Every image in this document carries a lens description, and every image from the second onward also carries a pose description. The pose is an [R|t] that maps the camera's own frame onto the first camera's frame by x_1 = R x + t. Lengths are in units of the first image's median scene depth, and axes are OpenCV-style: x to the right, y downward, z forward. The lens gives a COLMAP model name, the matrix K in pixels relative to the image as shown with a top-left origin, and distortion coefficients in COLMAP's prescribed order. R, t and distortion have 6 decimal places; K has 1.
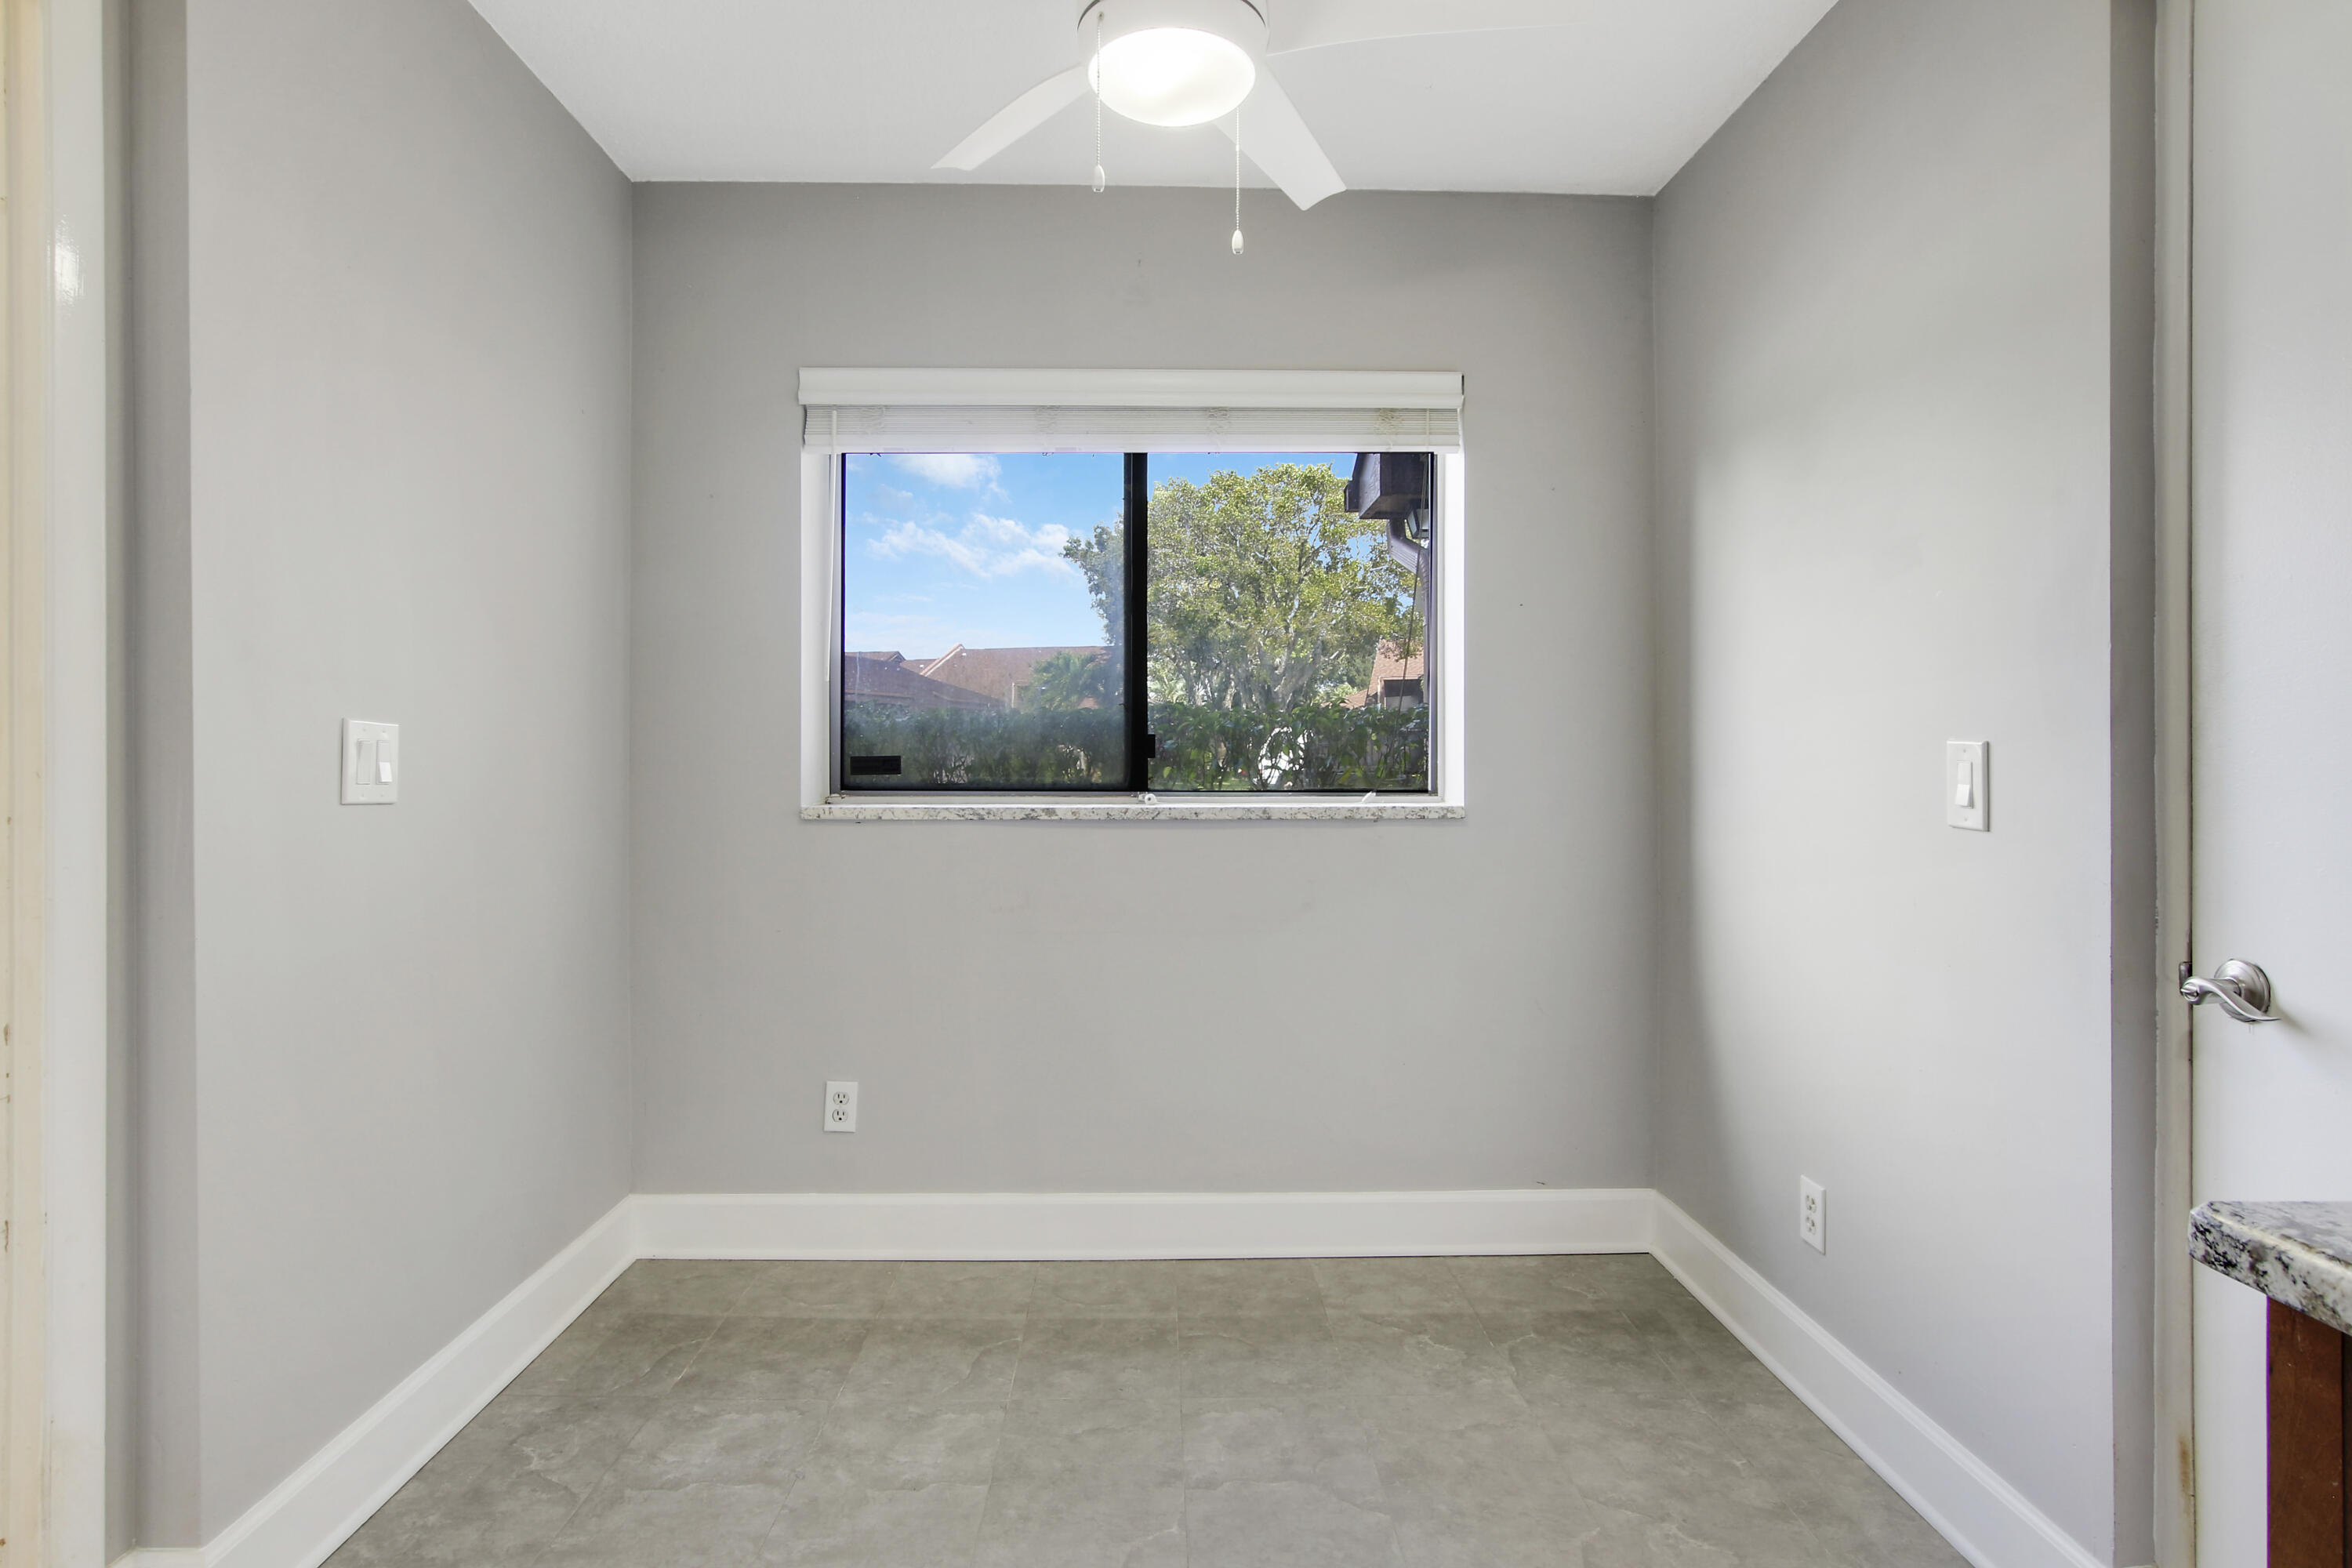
lens RADIAL K [[1211.6, 0, 1192.9], [0, 1211.6, 784.0], [0, 0, 1]] dist [-0.011224, 0.000457]
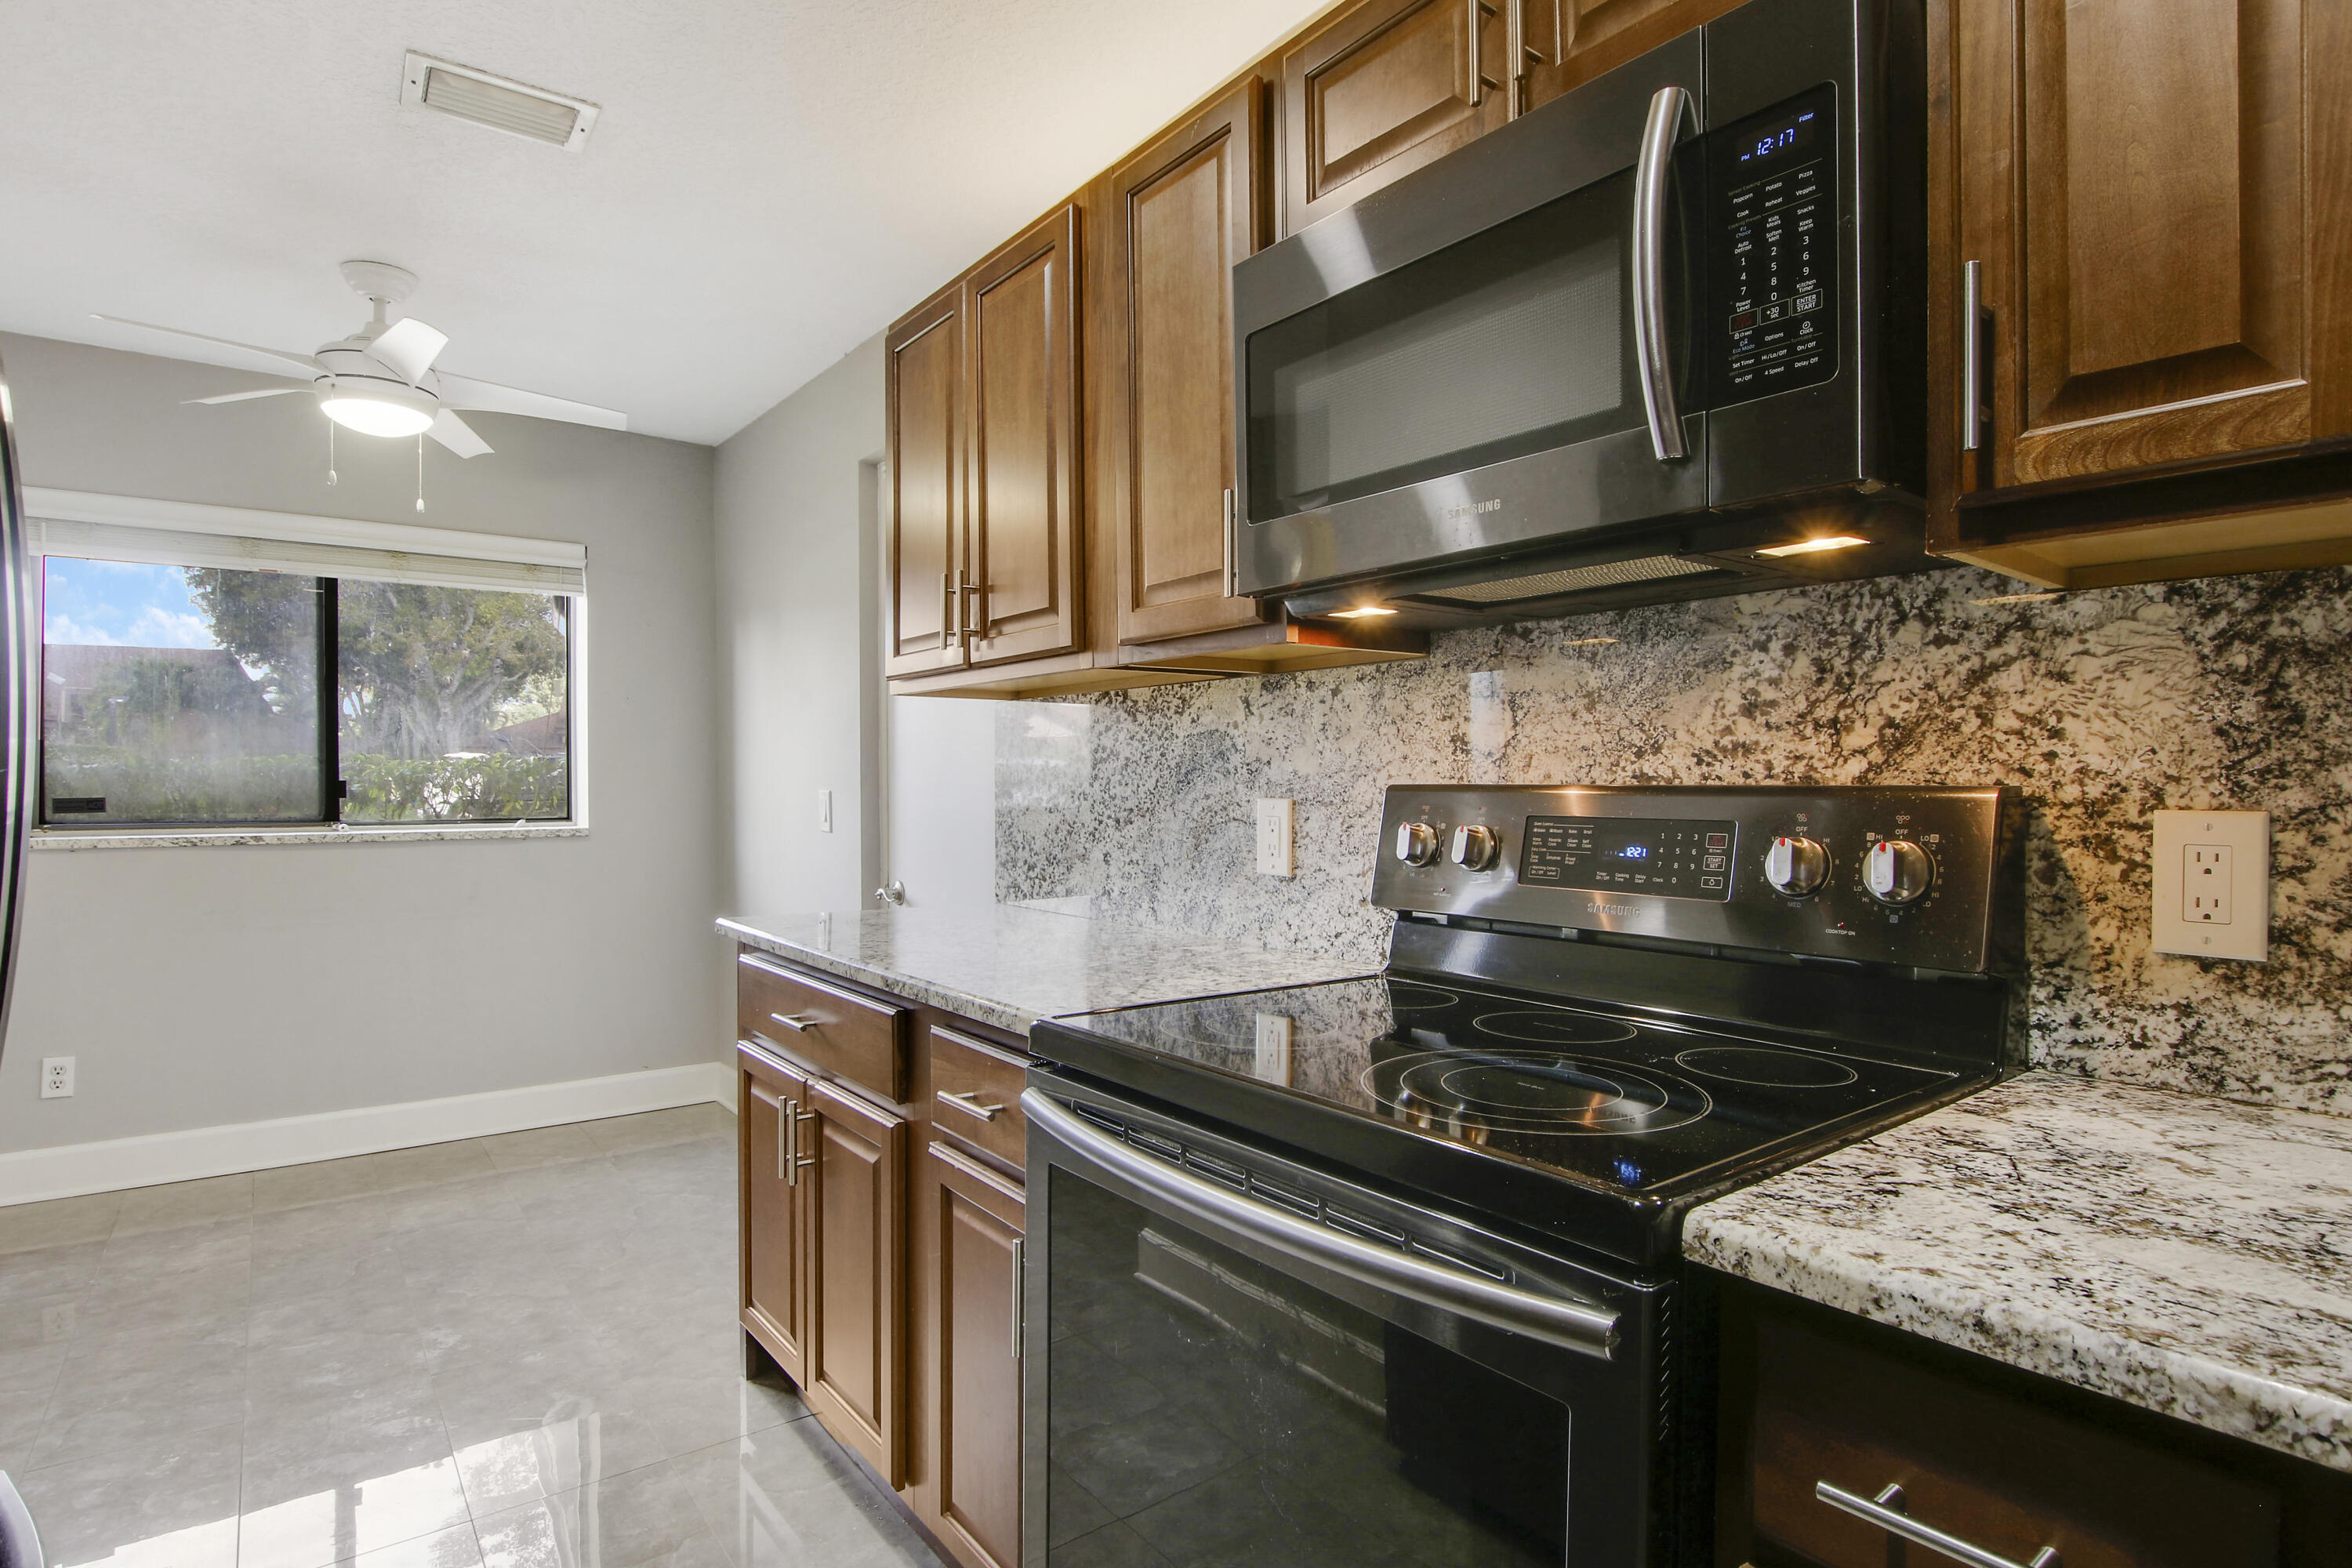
lens RADIAL K [[1229.7, 0, 1176.0], [0, 1229.7, 784.0], [0, 0, 1]] dist [-0.024193, -0.000072]
pose [[0.818220, -0.003306, 0.574896, -0.056949], [0.010945, 0.999892, -0.009828, -0.013464], [-0.574802, 0.014334, 0.818167, -0.695759]]
